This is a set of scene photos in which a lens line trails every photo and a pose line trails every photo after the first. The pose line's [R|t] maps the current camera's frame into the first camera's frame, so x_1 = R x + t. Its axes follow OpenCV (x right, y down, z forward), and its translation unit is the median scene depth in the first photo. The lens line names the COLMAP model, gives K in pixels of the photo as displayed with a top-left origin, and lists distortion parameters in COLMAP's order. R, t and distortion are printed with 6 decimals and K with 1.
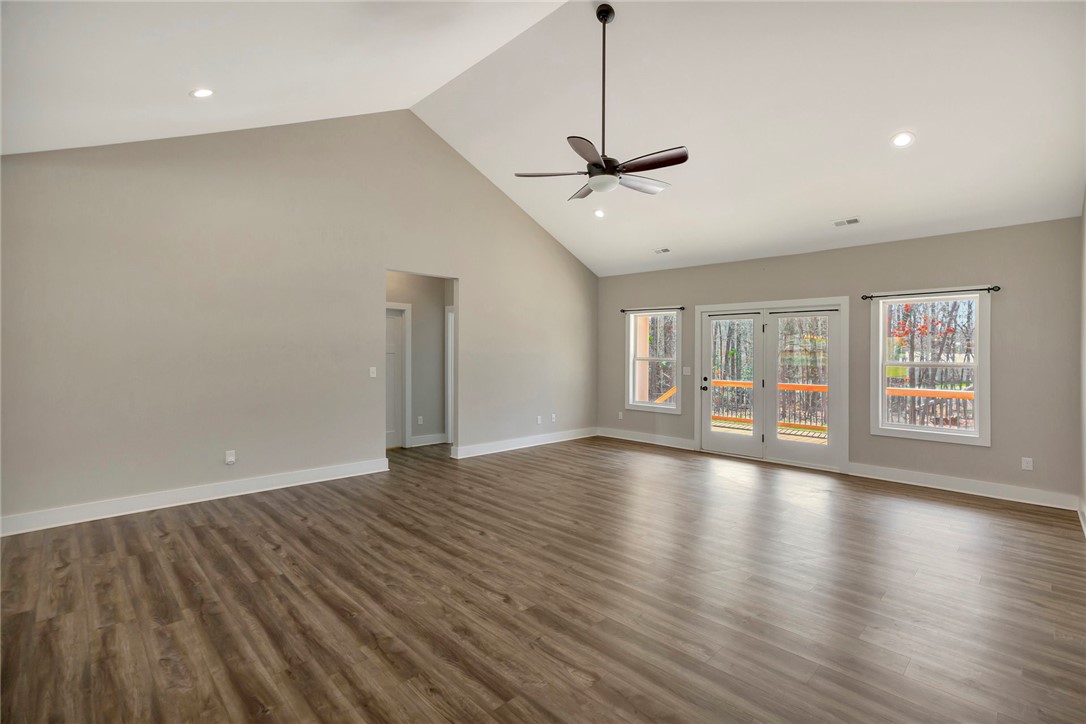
lens RADIAL K [[489.9, 0, 543.0], [0, 489.9, 362.0], [0, 0, 1]] dist [0.002719, 0.001028]
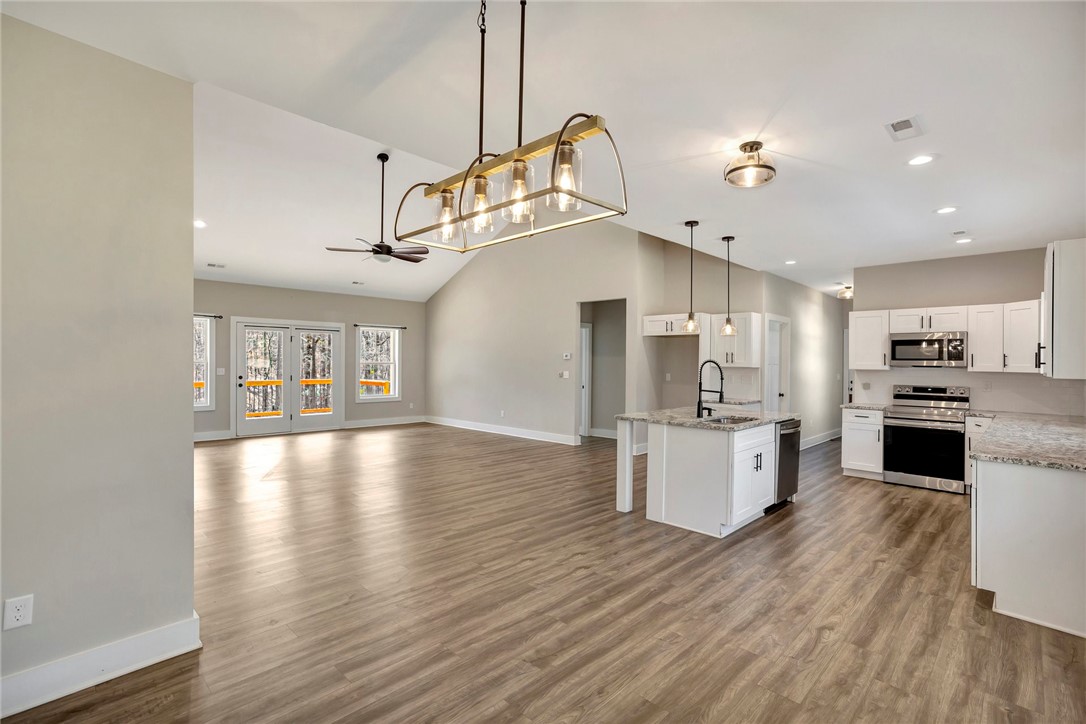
lens RADIAL K [[489.9, 0, 543.0], [0, 489.9, 362.0], [0, 0, 1]] dist [0.002719, 0.001028]
pose [[0.010488, -0.007210, 0.999919, -0.937103], [0.005272, 0.999961, 0.007155, -0.008720], [-0.999931, 0.005196, 0.010526, 0.261025]]
